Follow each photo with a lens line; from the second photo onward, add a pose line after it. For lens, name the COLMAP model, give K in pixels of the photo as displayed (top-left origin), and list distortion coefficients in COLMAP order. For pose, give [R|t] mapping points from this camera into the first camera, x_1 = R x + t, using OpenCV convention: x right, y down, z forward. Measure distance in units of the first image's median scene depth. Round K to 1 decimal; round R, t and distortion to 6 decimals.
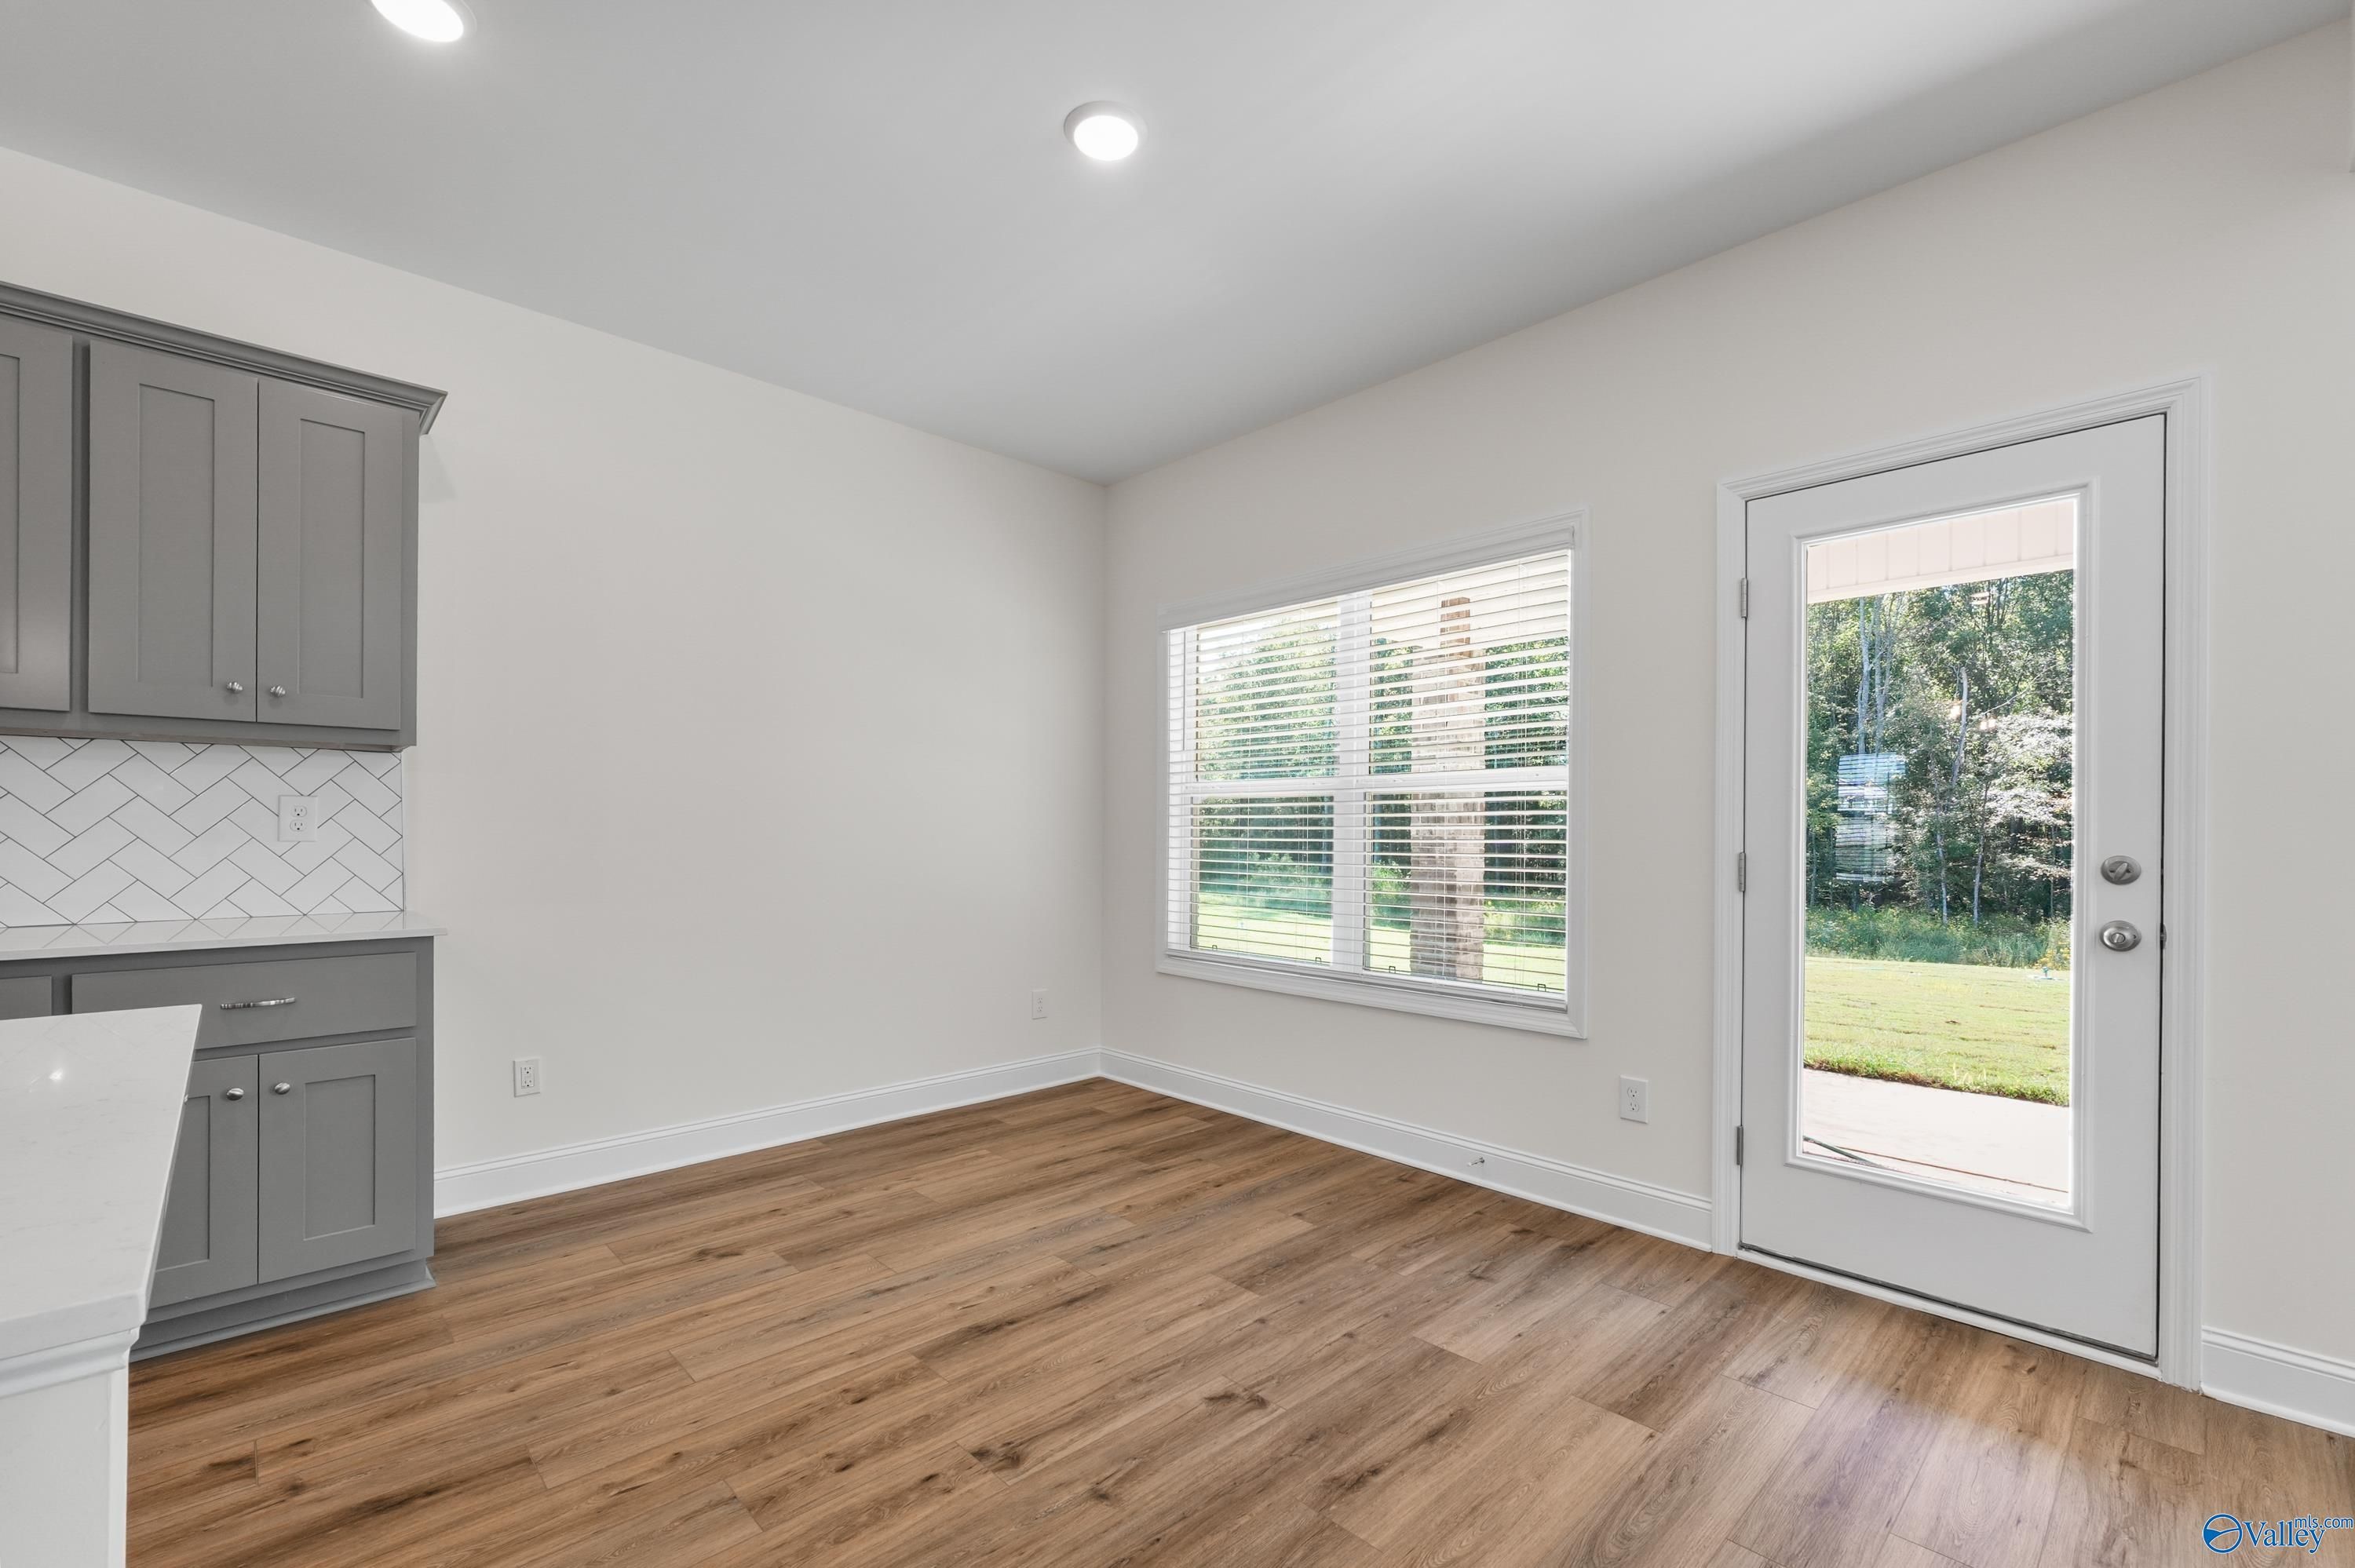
lens RADIAL K [[990.9, 0, 1190.6], [0, 990.9, 837.1], [0, 0, 1]] dist [-0.001645, -0.000382]
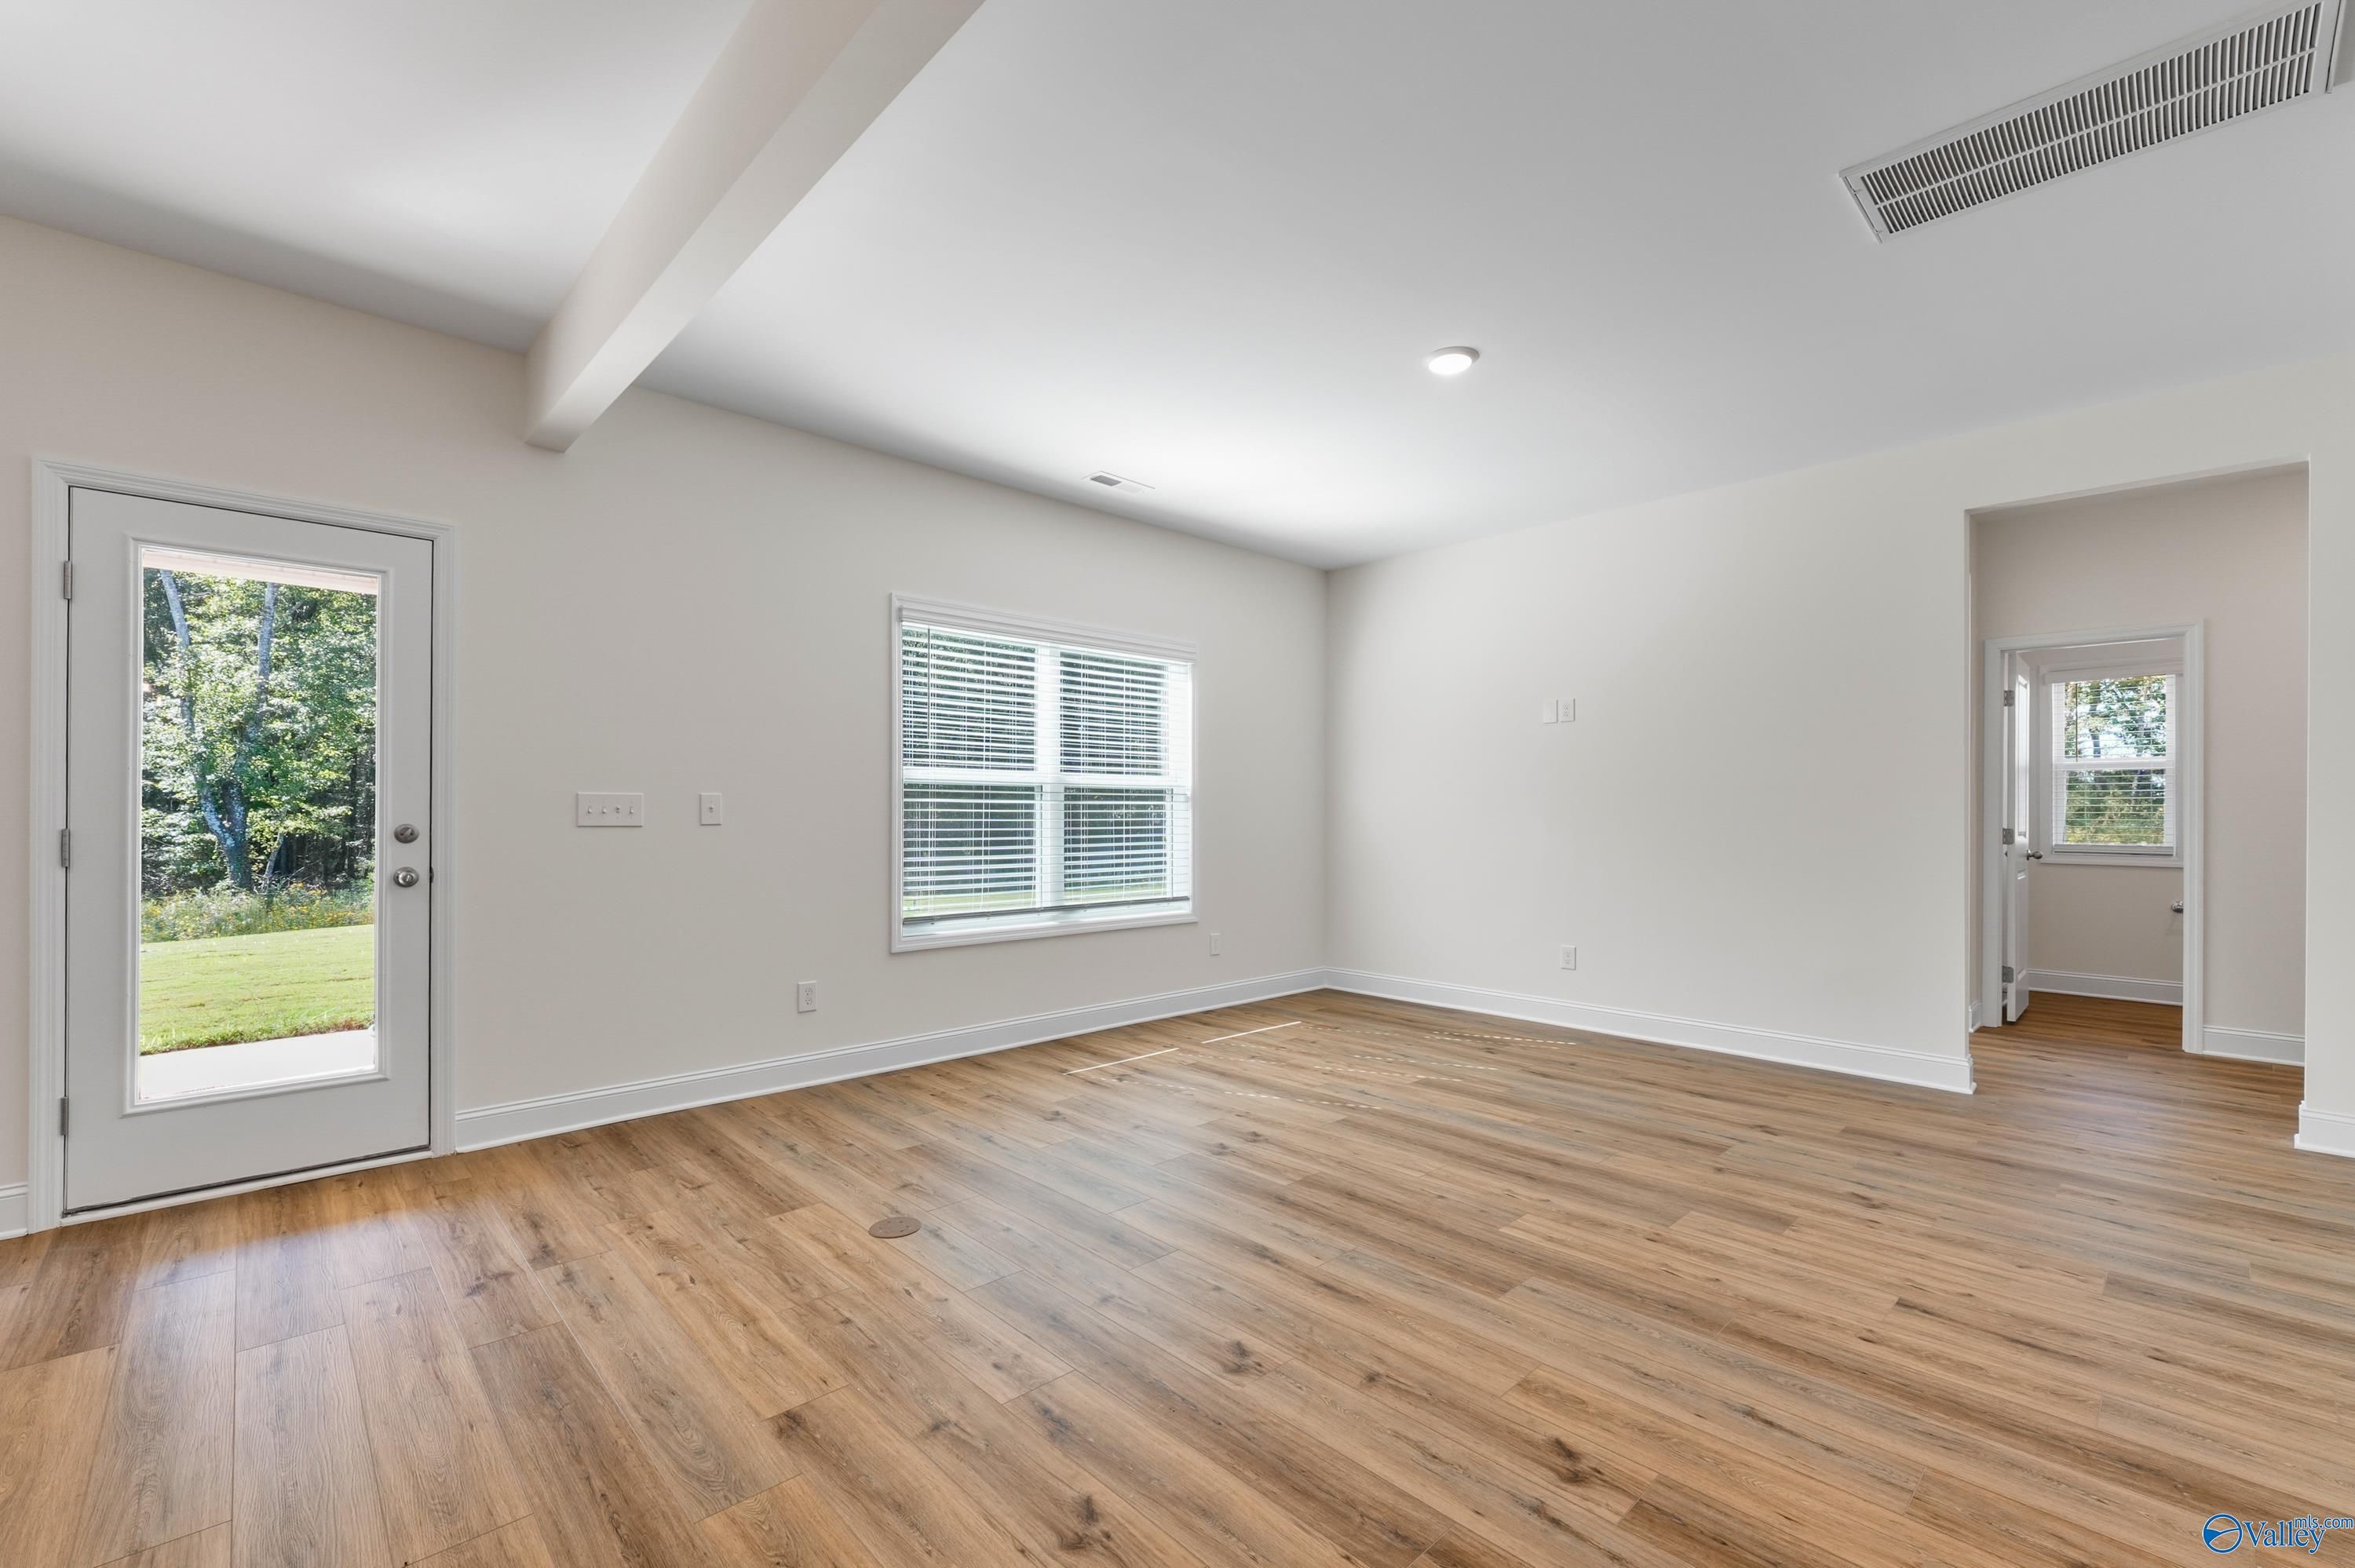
lens RADIAL K [[992.5, 0, 1188.0], [0, 992.5, 803.3], [0, 0, 1]] dist [0.000331, 0.000031]
pose [[0.001824, -0.001043, 0.999998, -0.520411], [0.001617, 0.999998, 0.001040, -0.011163], [-0.999997, 0.001615, 0.001826, -0.178793]]
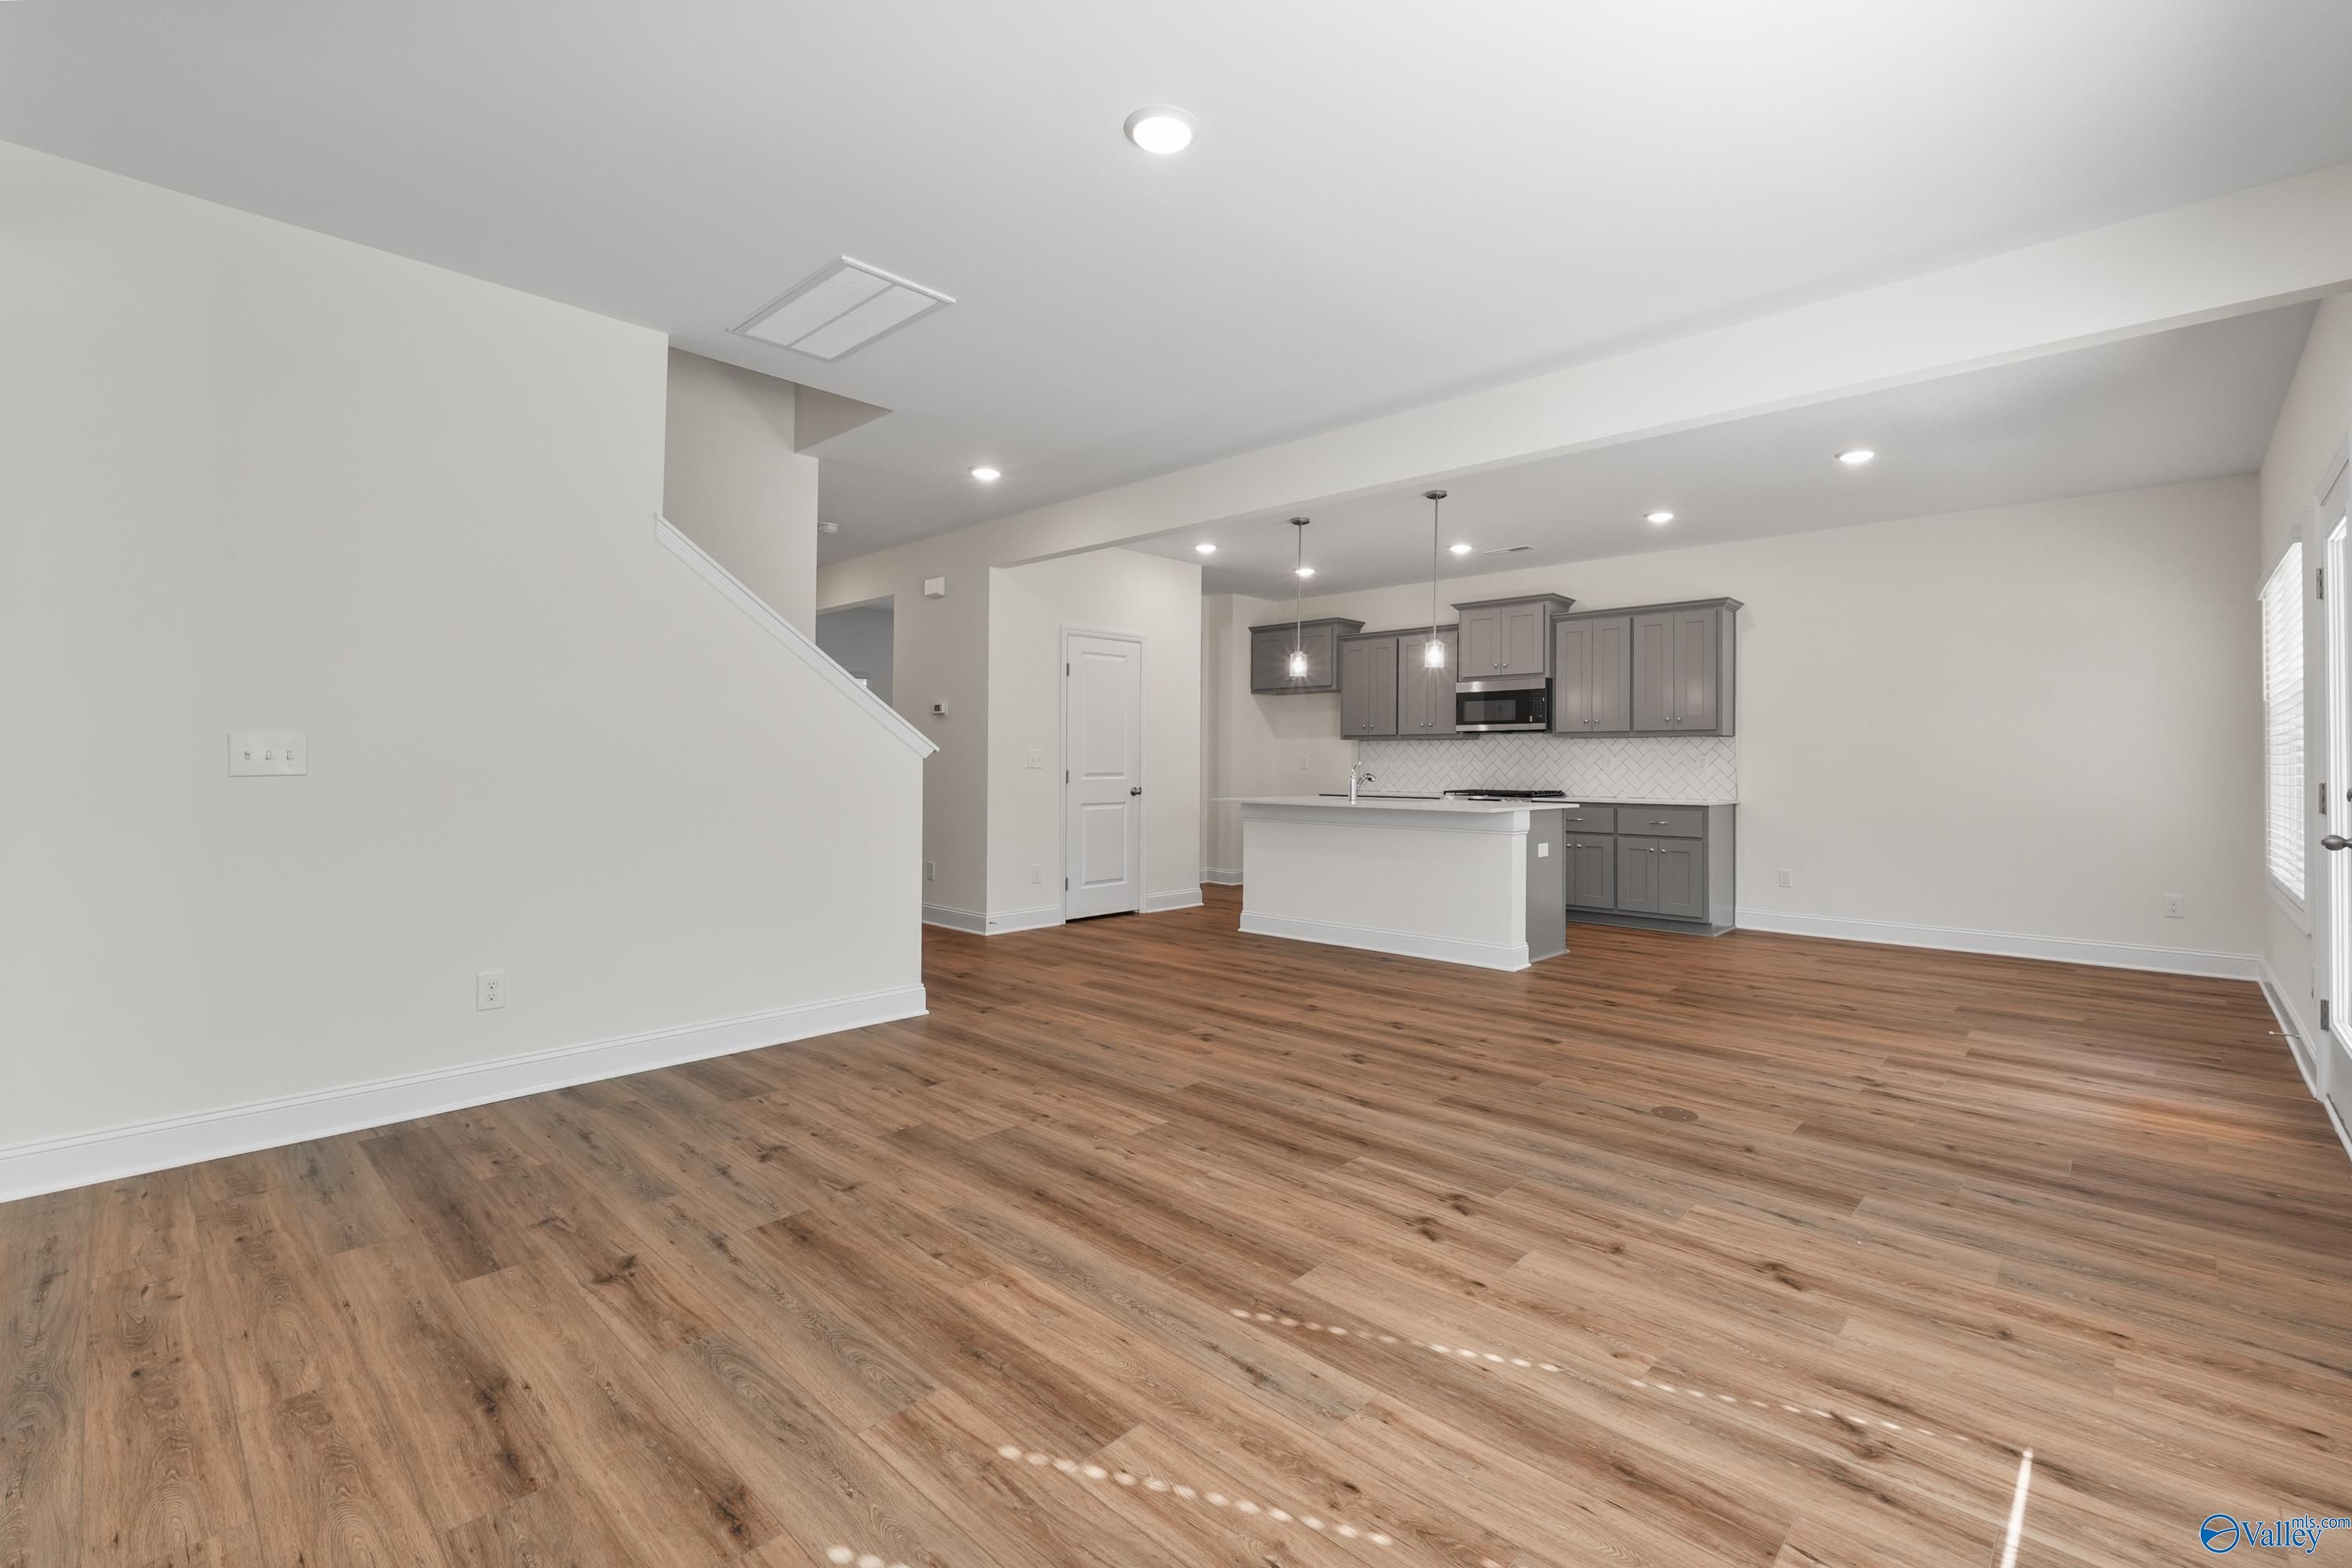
lens RADIAL K [[1039.7, 0, 1182.7], [0, 1039.7, 756.3], [0, 0, 1]] dist [-0.020132, 0.000157]
pose [[0.040715, -0.012098, -0.999098, 2.064971], [-0.009973, 0.999872, -0.012513, 0.013632], [0.999121, 0.010473, 0.040589, -0.583129]]
